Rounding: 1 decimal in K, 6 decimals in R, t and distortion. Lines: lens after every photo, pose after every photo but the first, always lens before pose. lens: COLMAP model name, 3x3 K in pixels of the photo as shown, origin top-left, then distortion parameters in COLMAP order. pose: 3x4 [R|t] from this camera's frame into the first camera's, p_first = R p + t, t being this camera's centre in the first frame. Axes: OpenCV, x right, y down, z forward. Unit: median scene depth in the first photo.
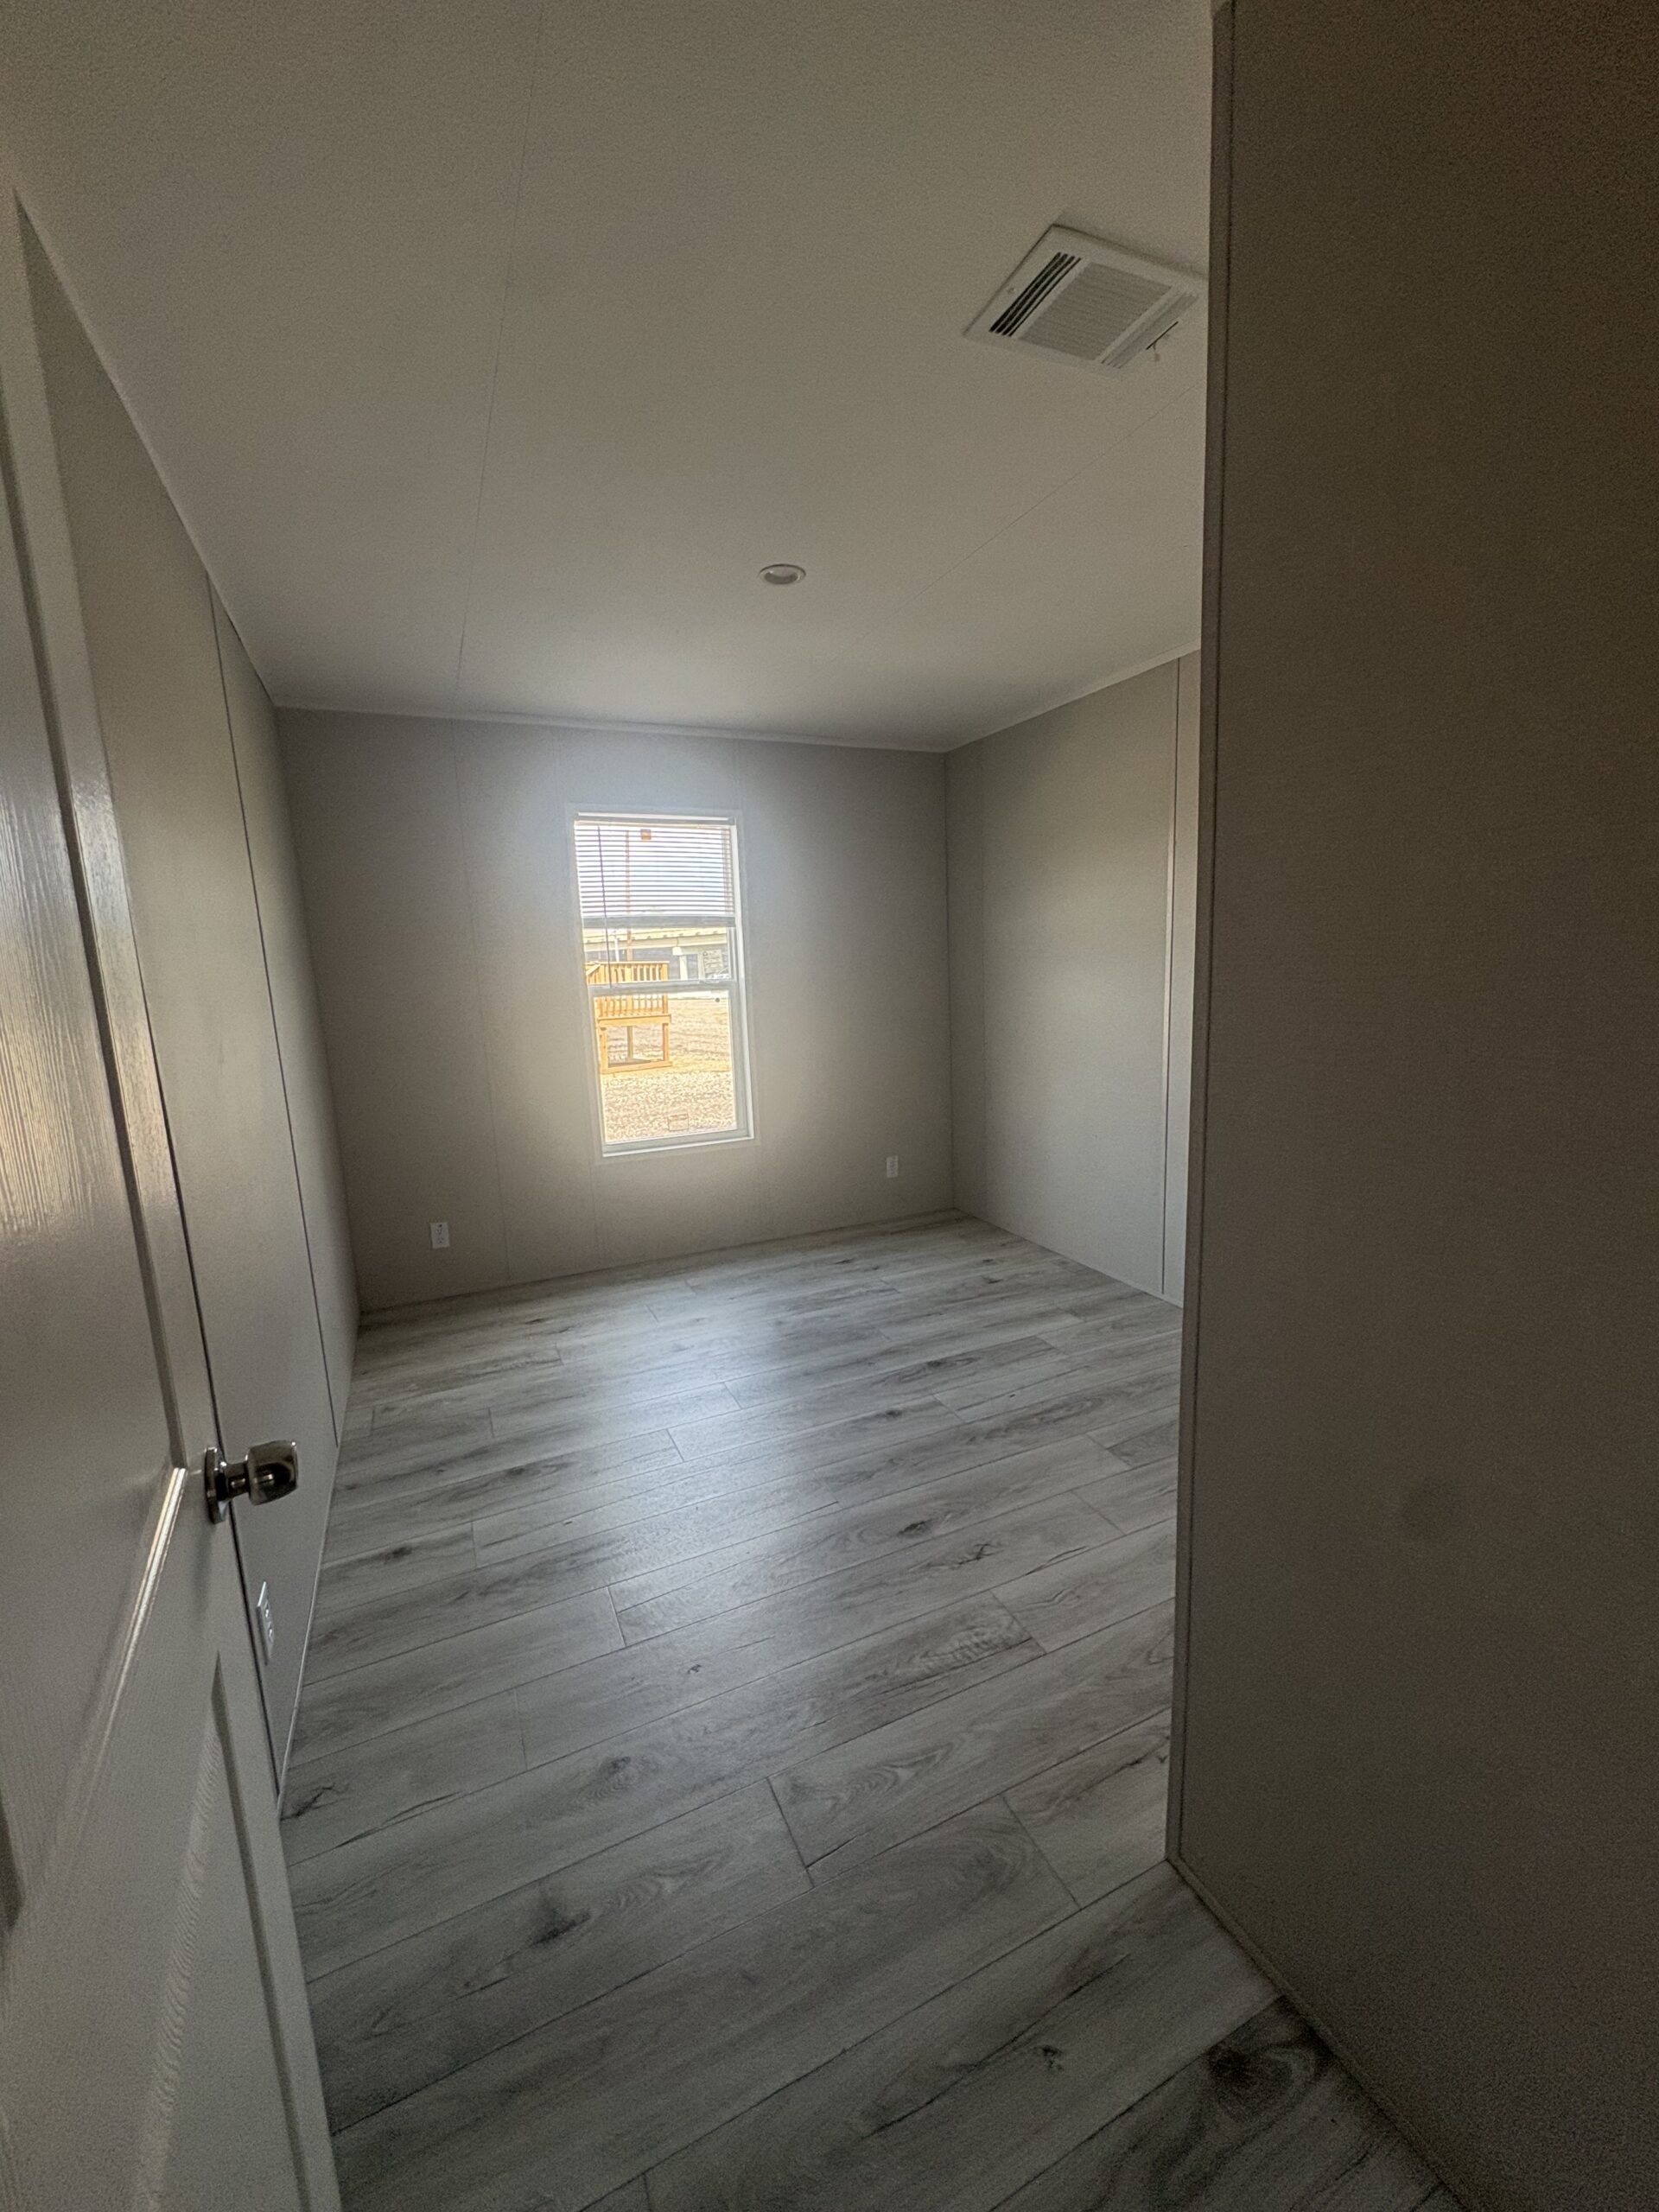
lens RADIAL K [[878.6, 0, 830.0], [0, 878.6, 1107.3], [0, 0, 1]] dist [-0.005676, 0.001005]
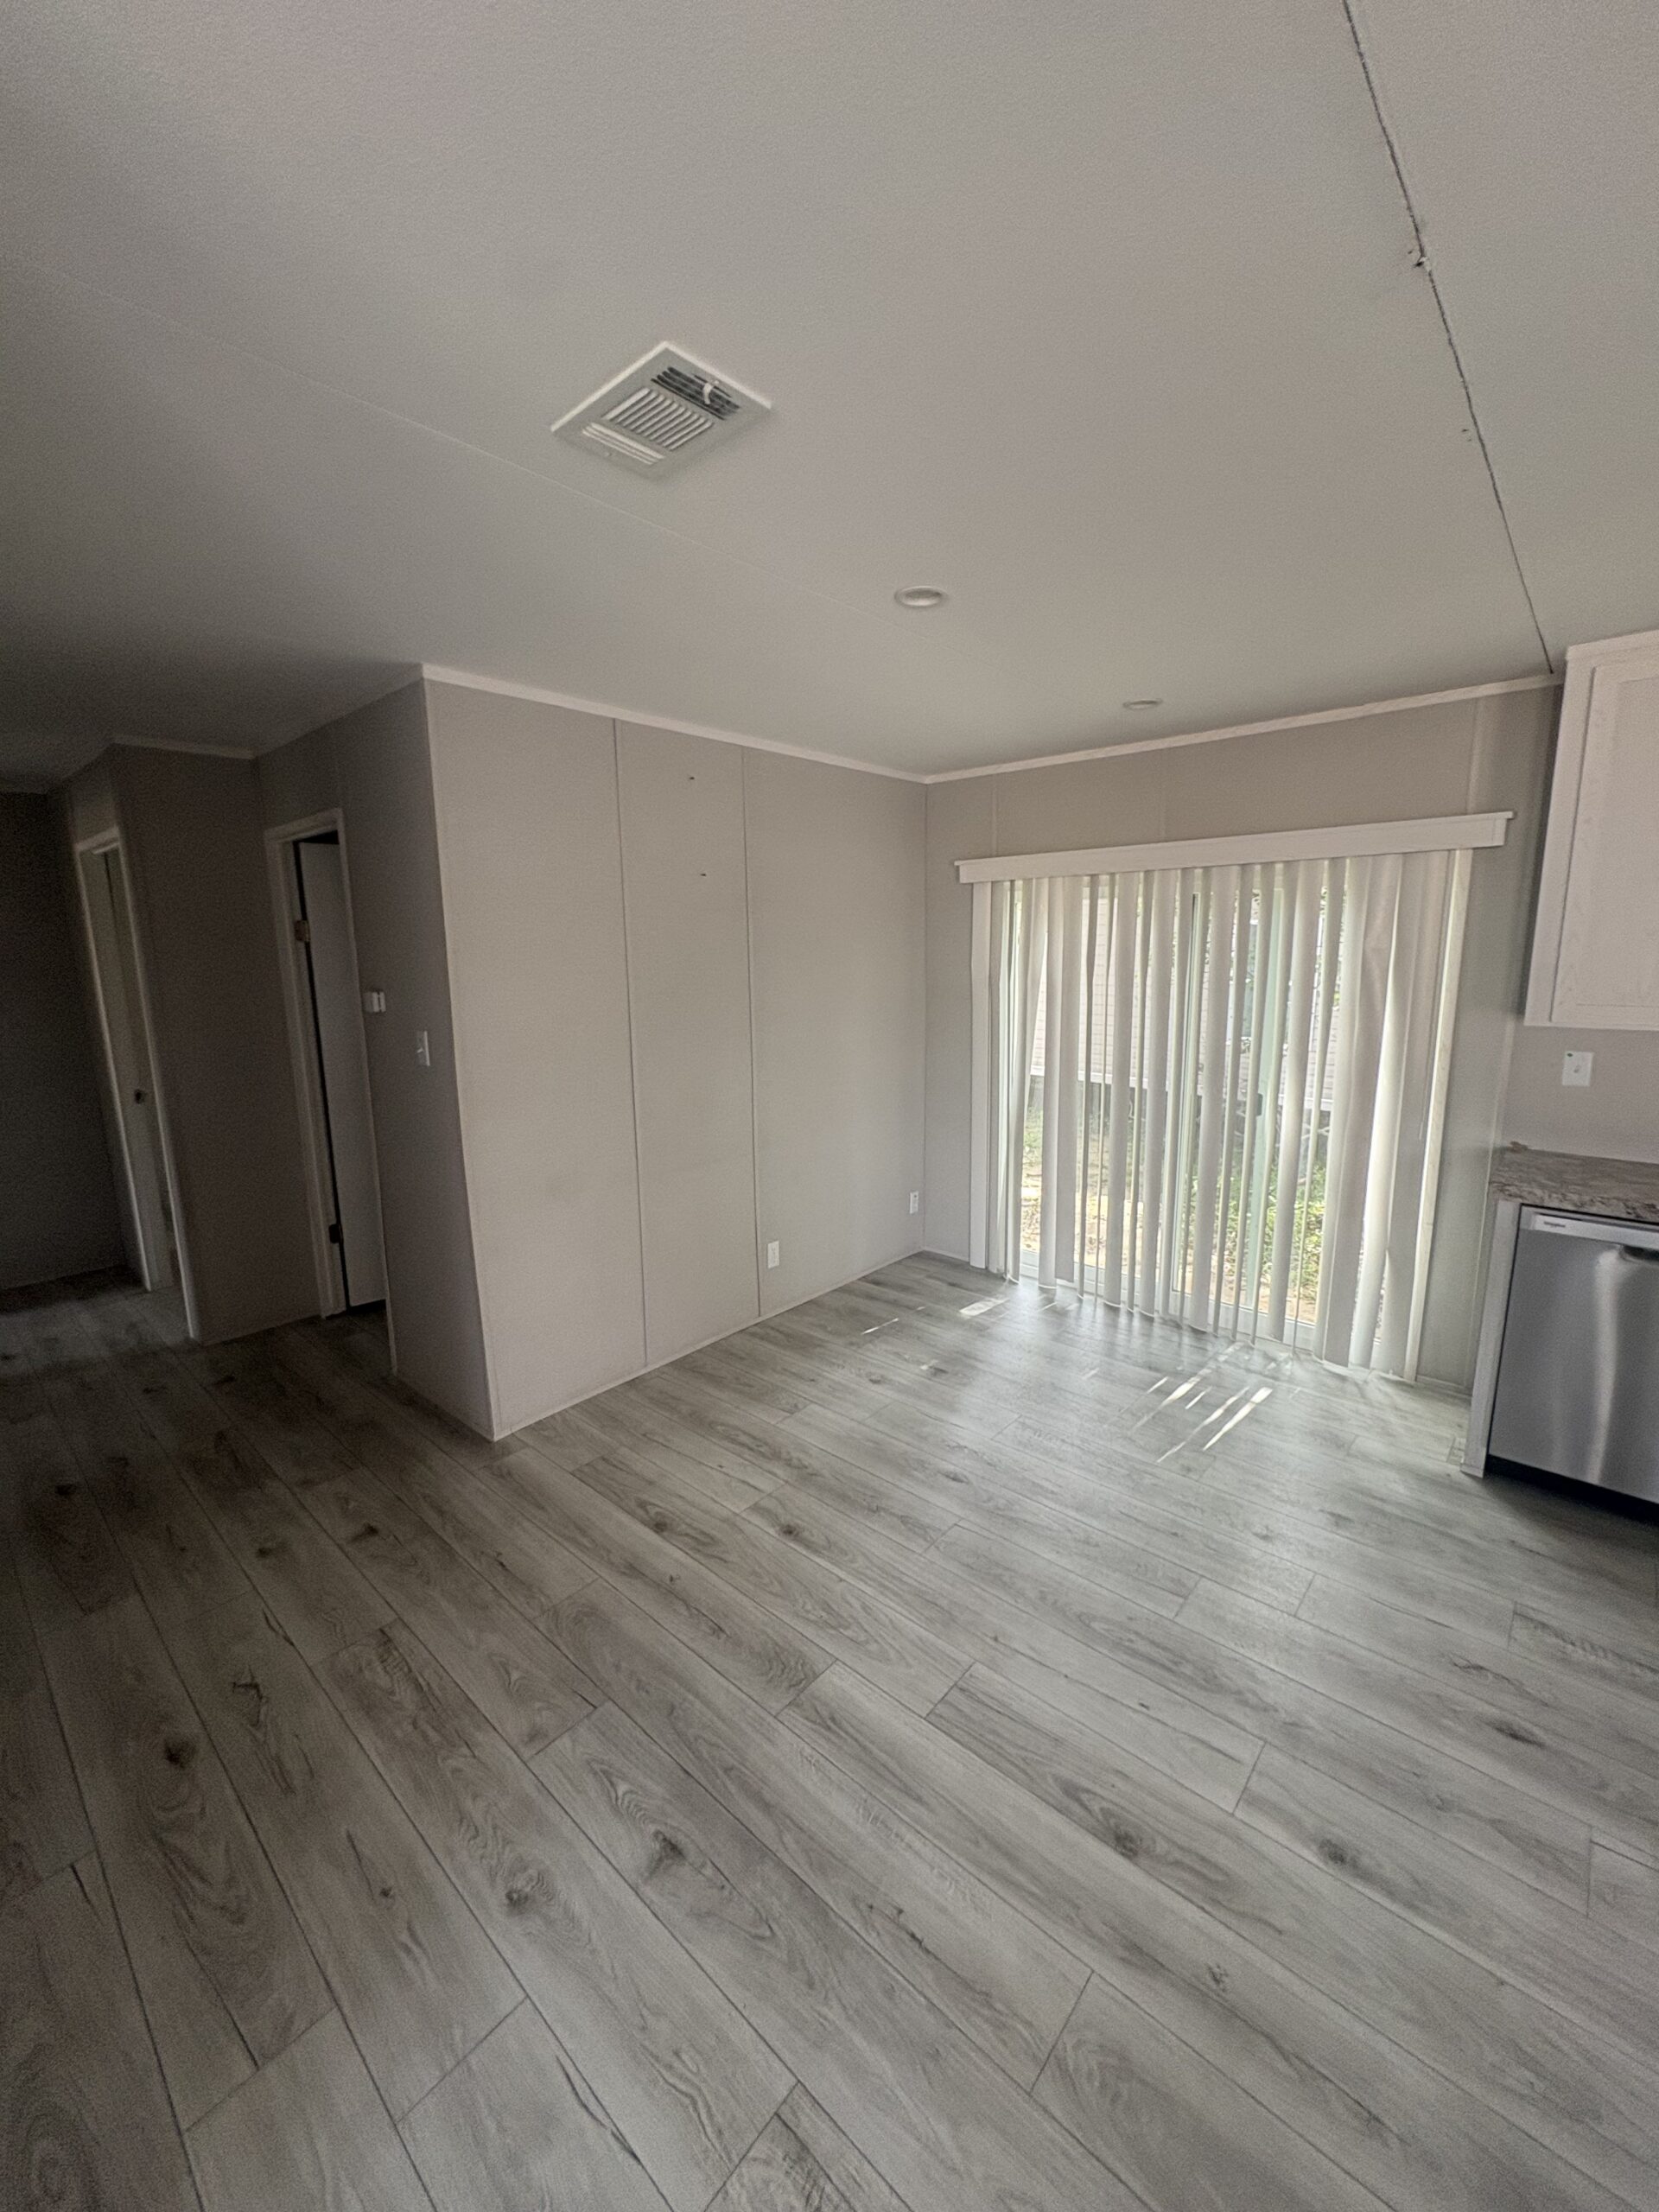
lens RADIAL K [[878.6, 0, 831.7], [0, 878.6, 1109.2], [0, 0, 1]] dist [-0.005676, 0.001005]
pose [[-0.399111, -0.126234, 0.908172, -0.212022], [0.186023, 0.958731, 0.215012, -0.254047], [-0.897834, 0.254754, -0.359158, 1.132633]]
